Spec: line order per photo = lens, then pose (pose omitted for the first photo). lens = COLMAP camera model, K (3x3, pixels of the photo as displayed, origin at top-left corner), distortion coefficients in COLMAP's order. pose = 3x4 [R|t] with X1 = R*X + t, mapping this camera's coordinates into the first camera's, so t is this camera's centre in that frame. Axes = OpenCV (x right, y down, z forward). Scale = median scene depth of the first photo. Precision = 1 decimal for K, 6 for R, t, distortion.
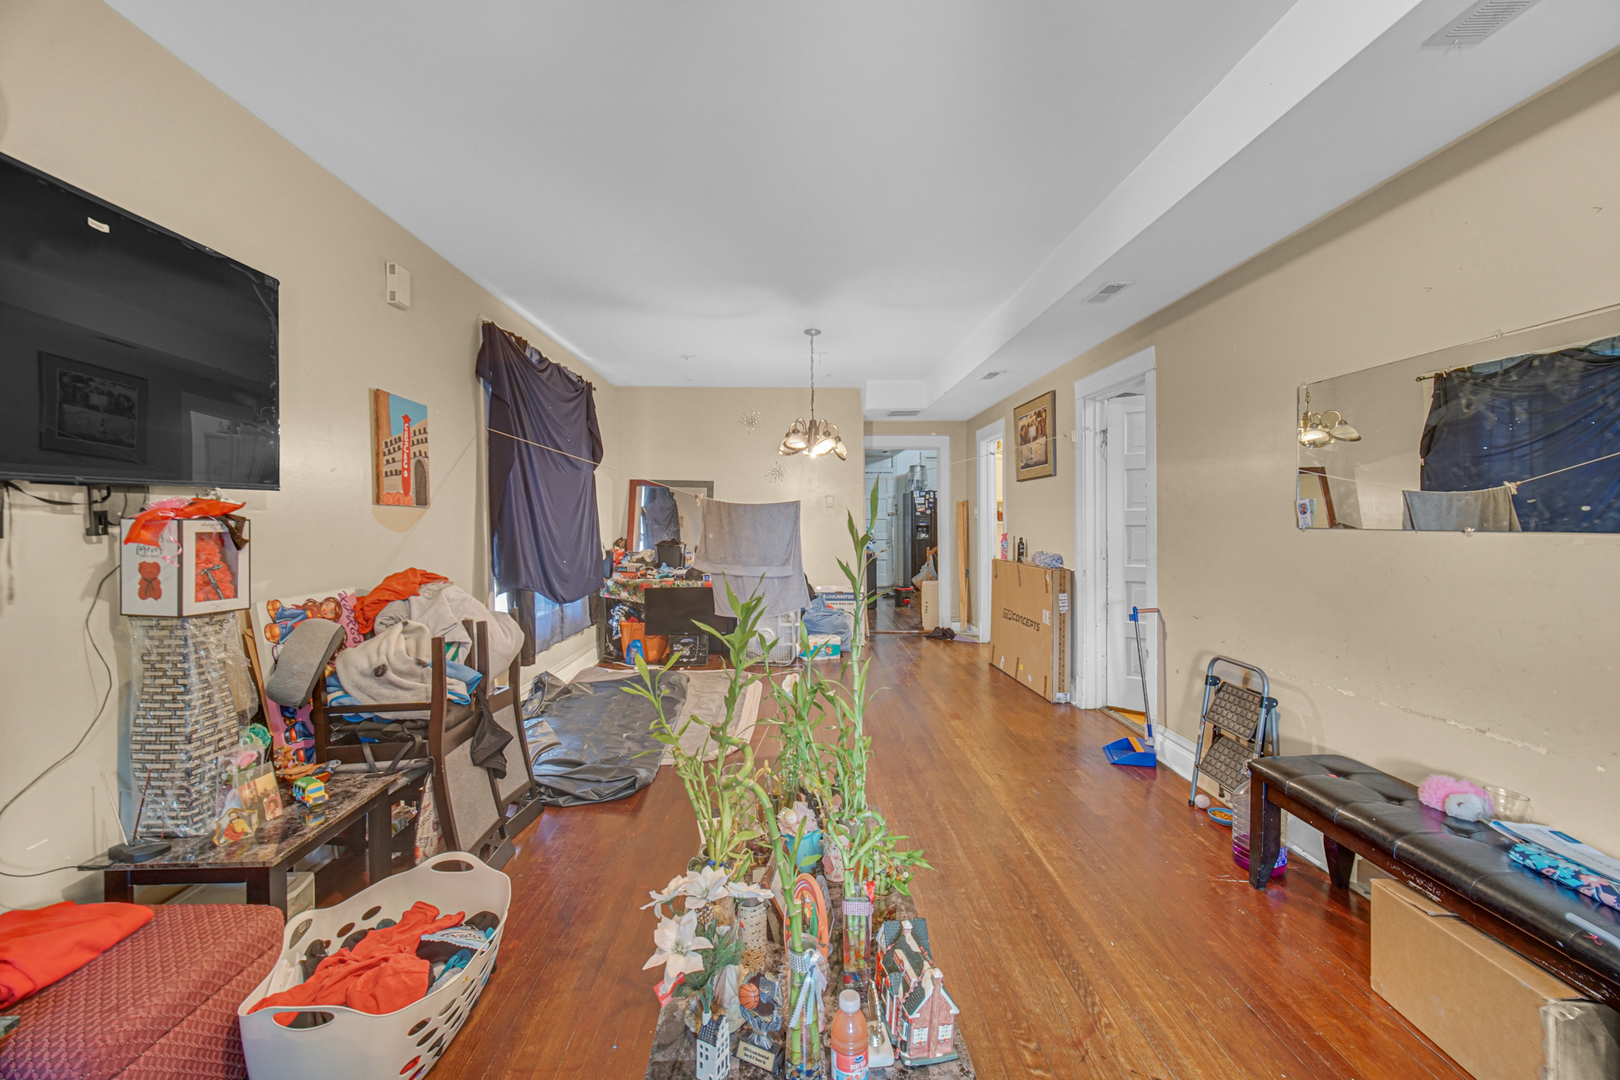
lens RADIAL K [[638.6, 0, 810.4], [0, 638.6, 527.3], [0, 0, 1]] dist [-0.000588, -0.000022]
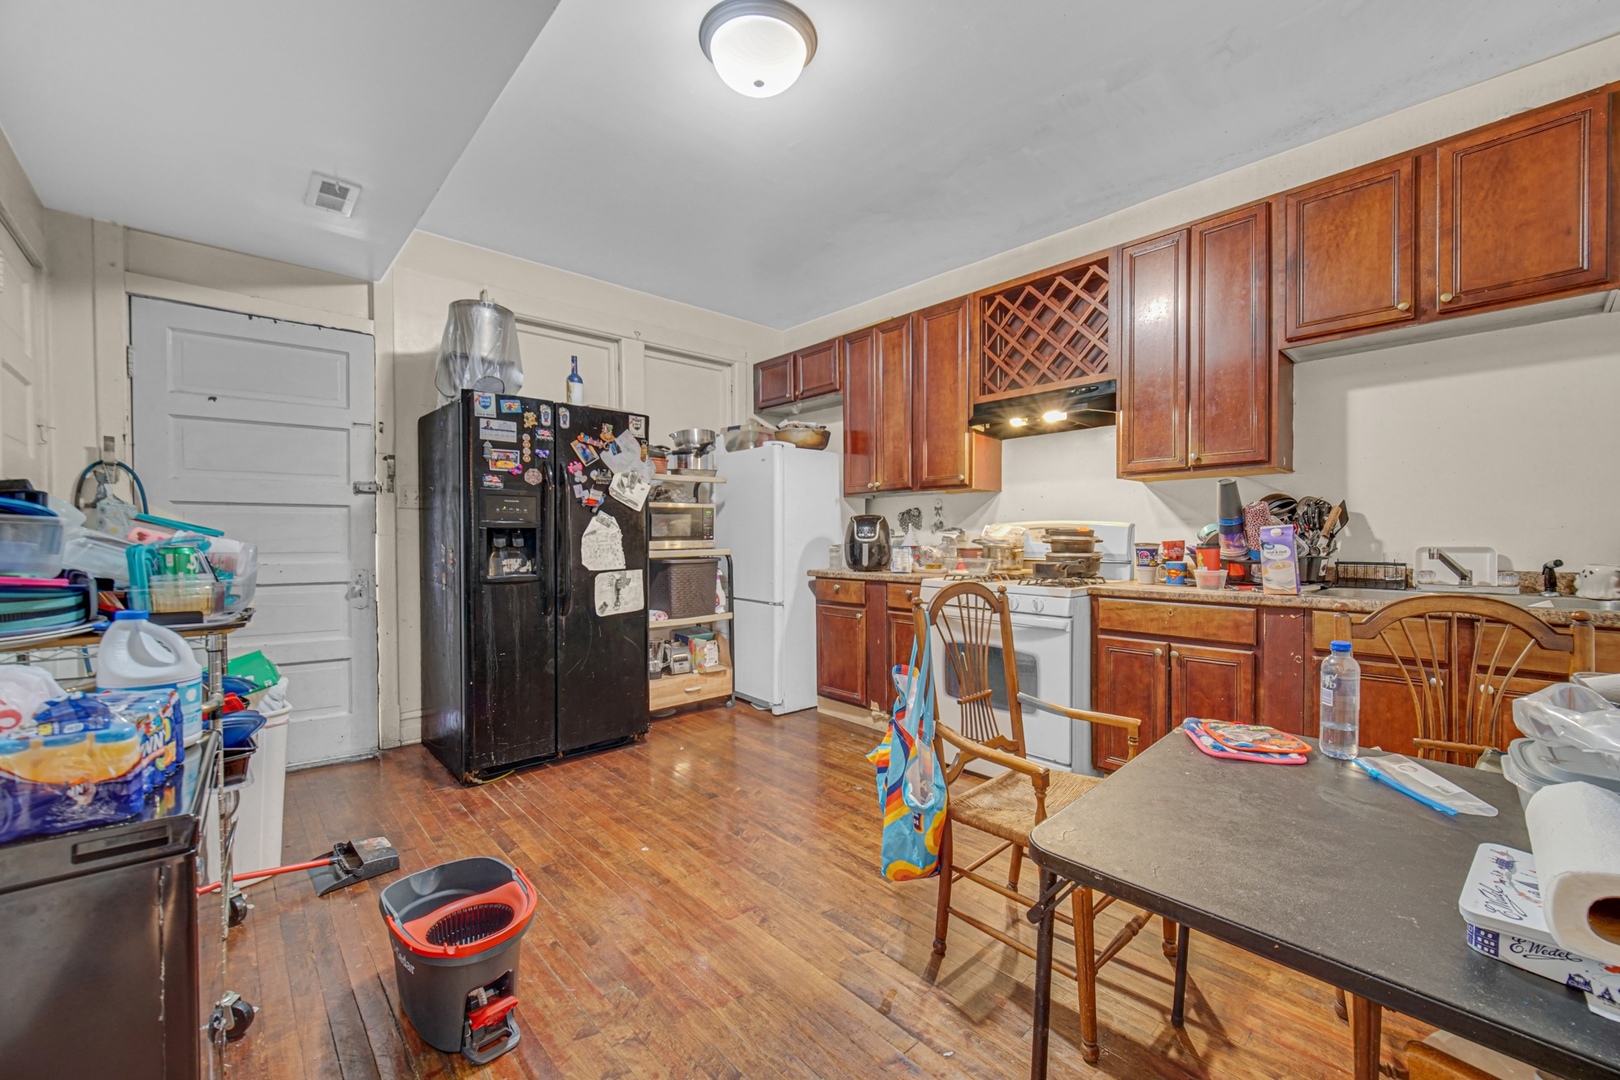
lens RADIAL K [[638.6, 0, 807.5], [0, 638.6, 540.8], [0, 0, 1]] dist [-0.000588, -0.000022]
pose [[0.749715, -0.004918, 0.661742, 0.111879], [0.006988, 0.999975, -0.000485, 0.004367], [-0.661724, 0.004988, 0.749731, 0.868103]]
